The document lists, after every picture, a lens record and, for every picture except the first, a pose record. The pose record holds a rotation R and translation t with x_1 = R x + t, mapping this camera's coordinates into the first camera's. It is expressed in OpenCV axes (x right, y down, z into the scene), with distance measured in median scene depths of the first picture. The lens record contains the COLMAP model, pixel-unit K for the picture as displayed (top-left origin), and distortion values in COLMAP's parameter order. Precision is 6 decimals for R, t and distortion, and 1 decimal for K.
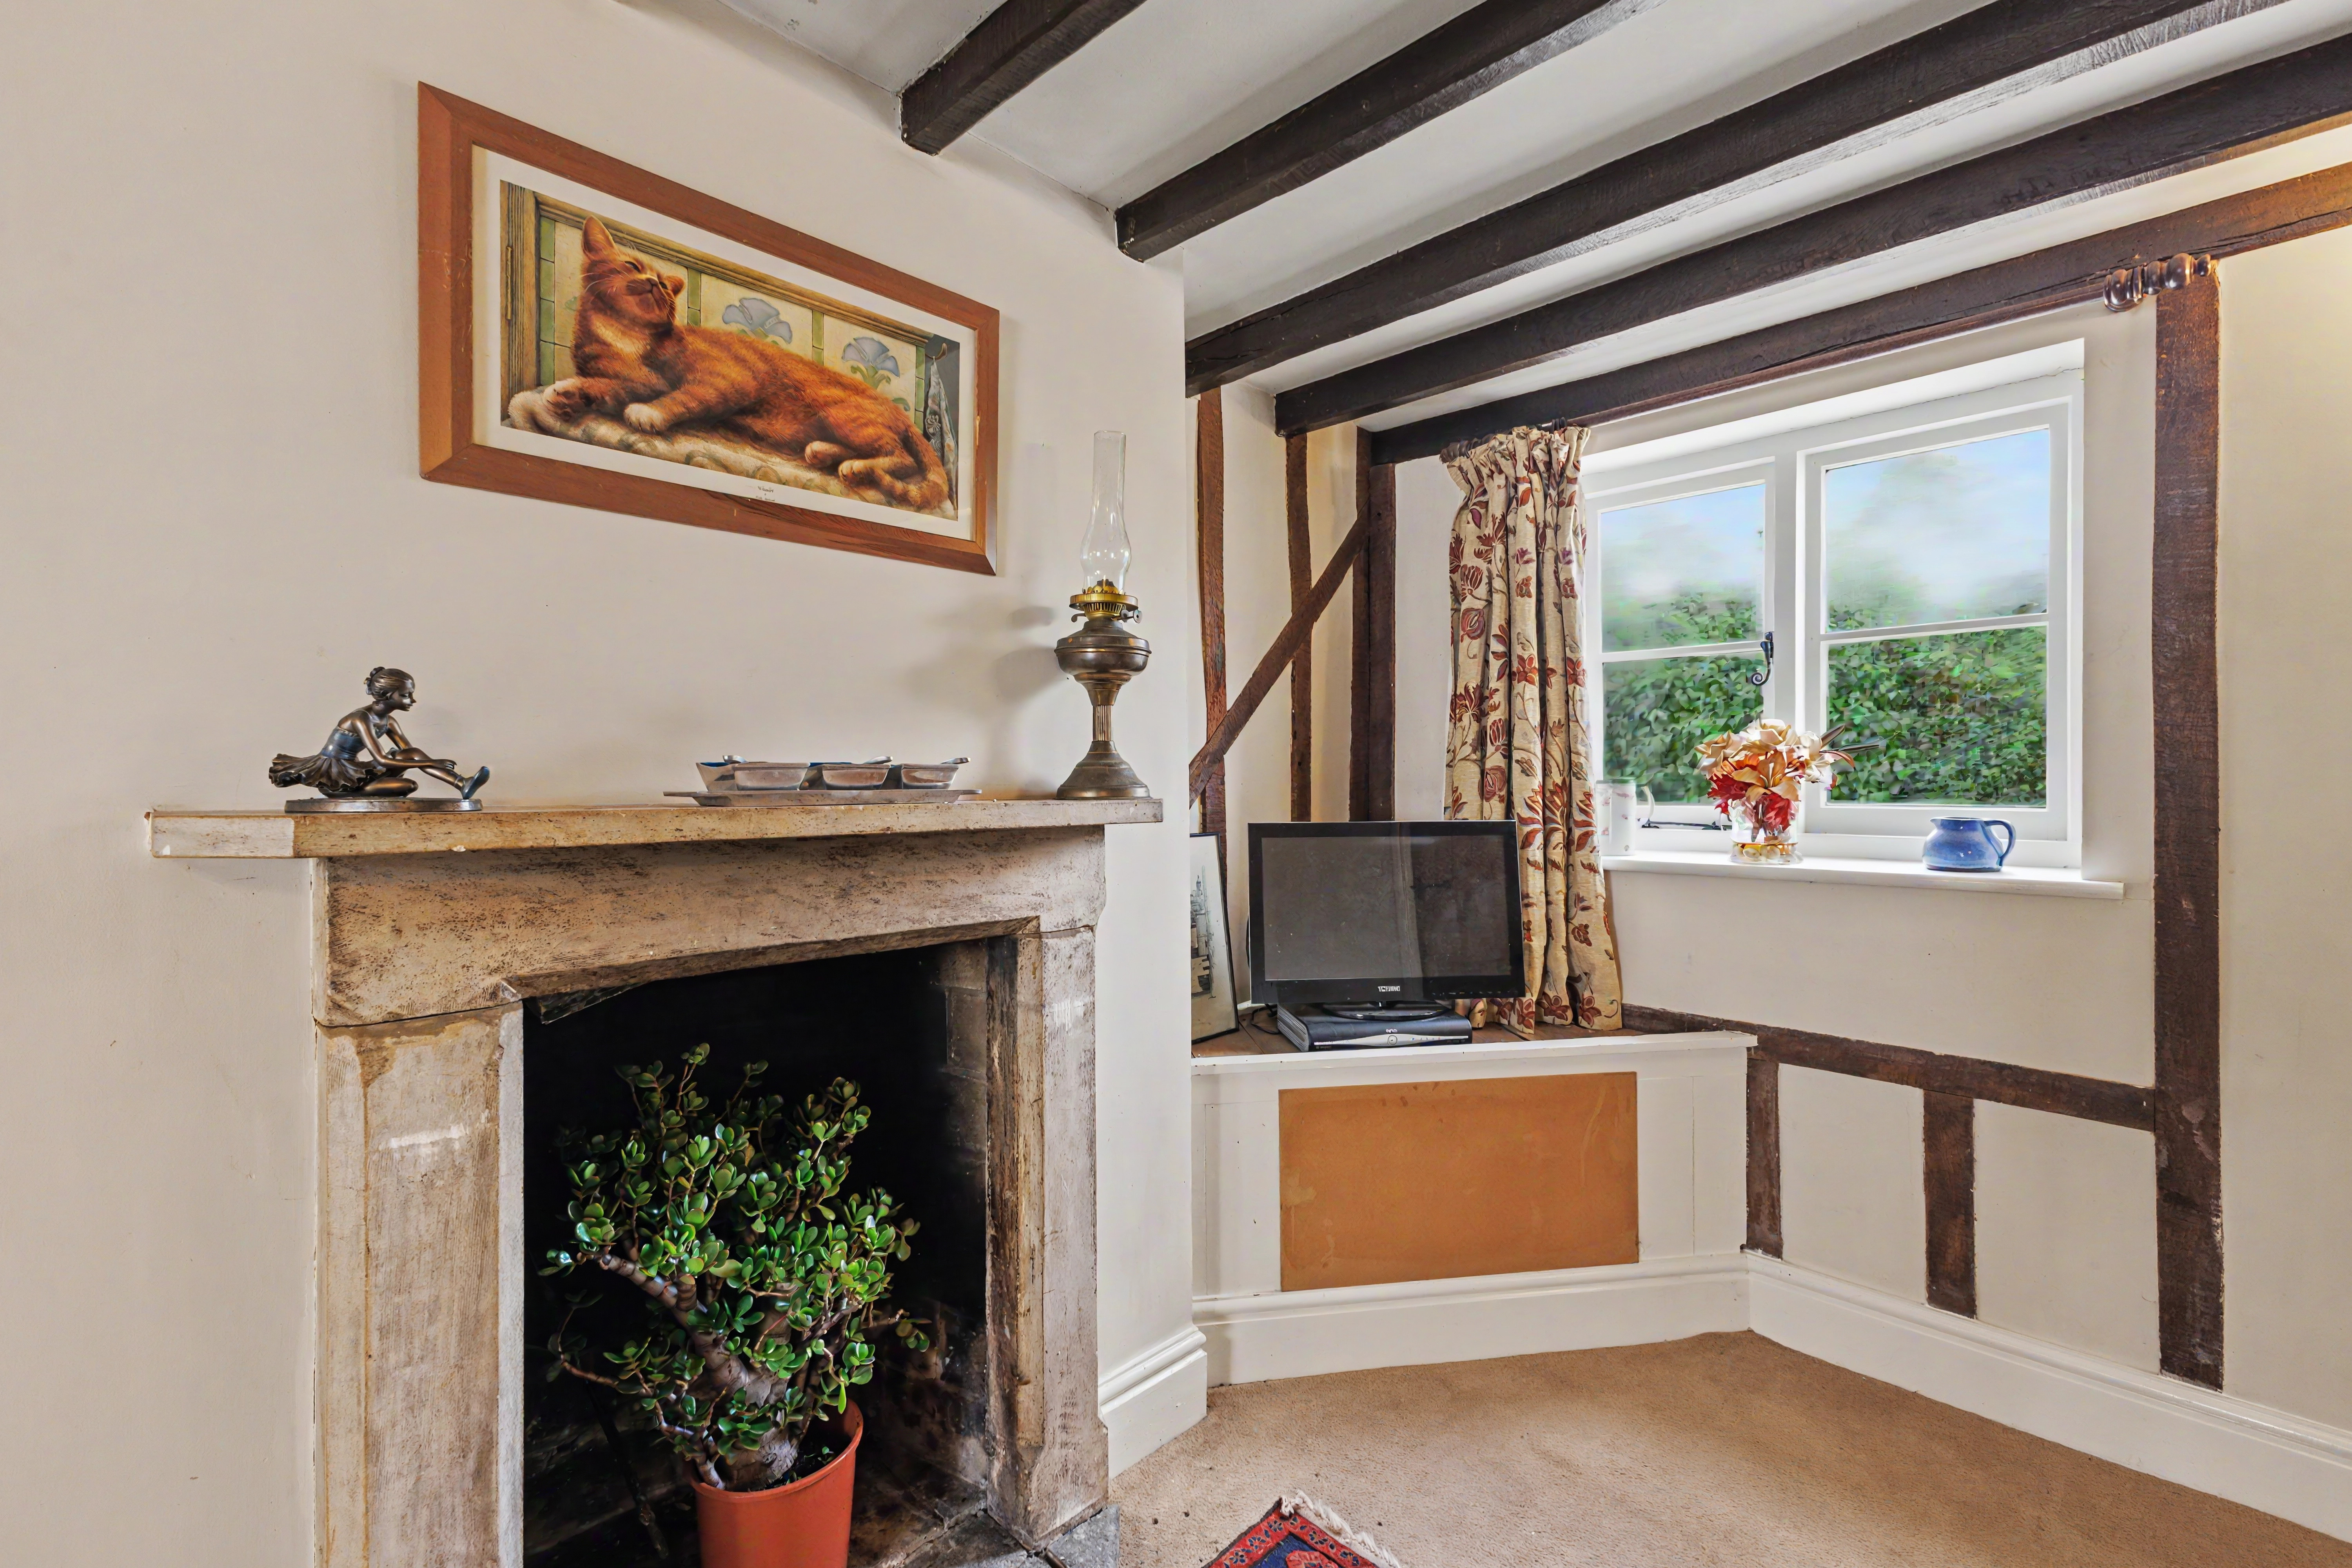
lens RADIAL K [[1018.0, 0, 1181.2], [0, 1018.0, 780.4], [0, 0, 1]] dist [0.014278, -0.004499]
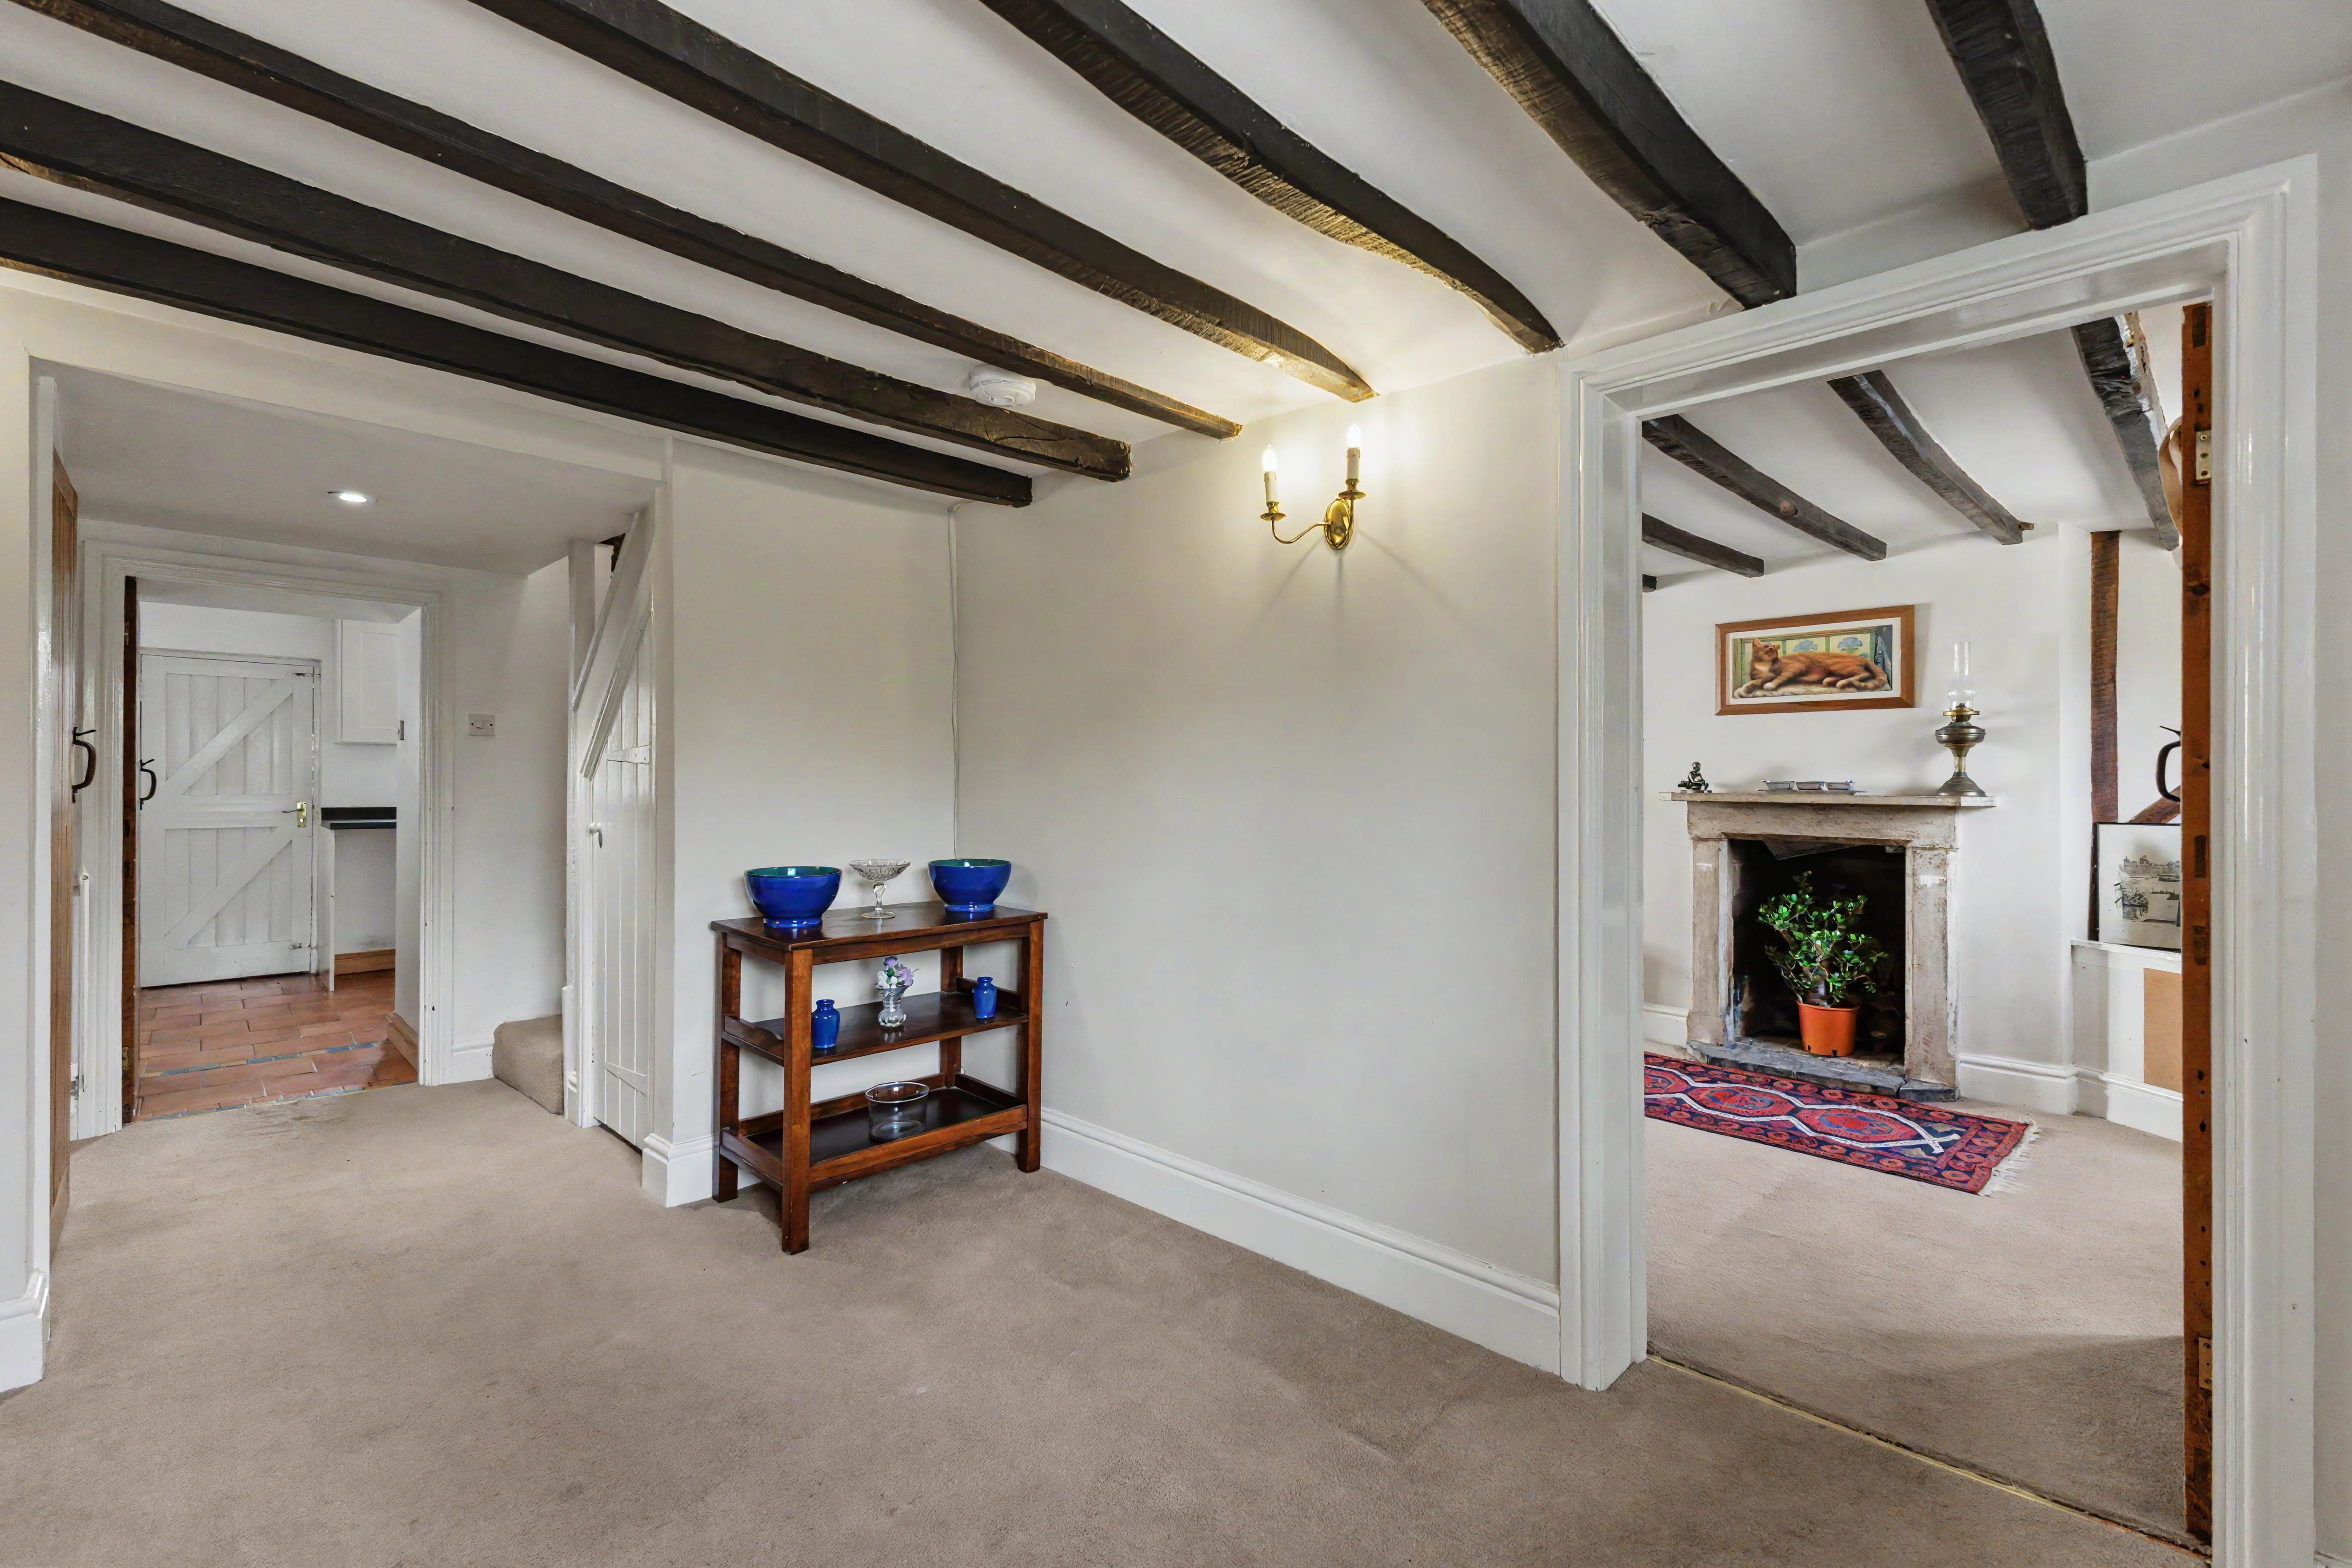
lens RADIAL K [[1018.0, 0, 1159.5], [0, 1018.0, 782.7], [0, 0, 1]] dist [0.014278, -0.004499]
pose [[-0.011571, 0.008136, -0.999900, 2.230174], [-0.003506, 0.999960, 0.008177, -0.025640], [0.999927, 0.003601, -0.011542, -0.797015]]
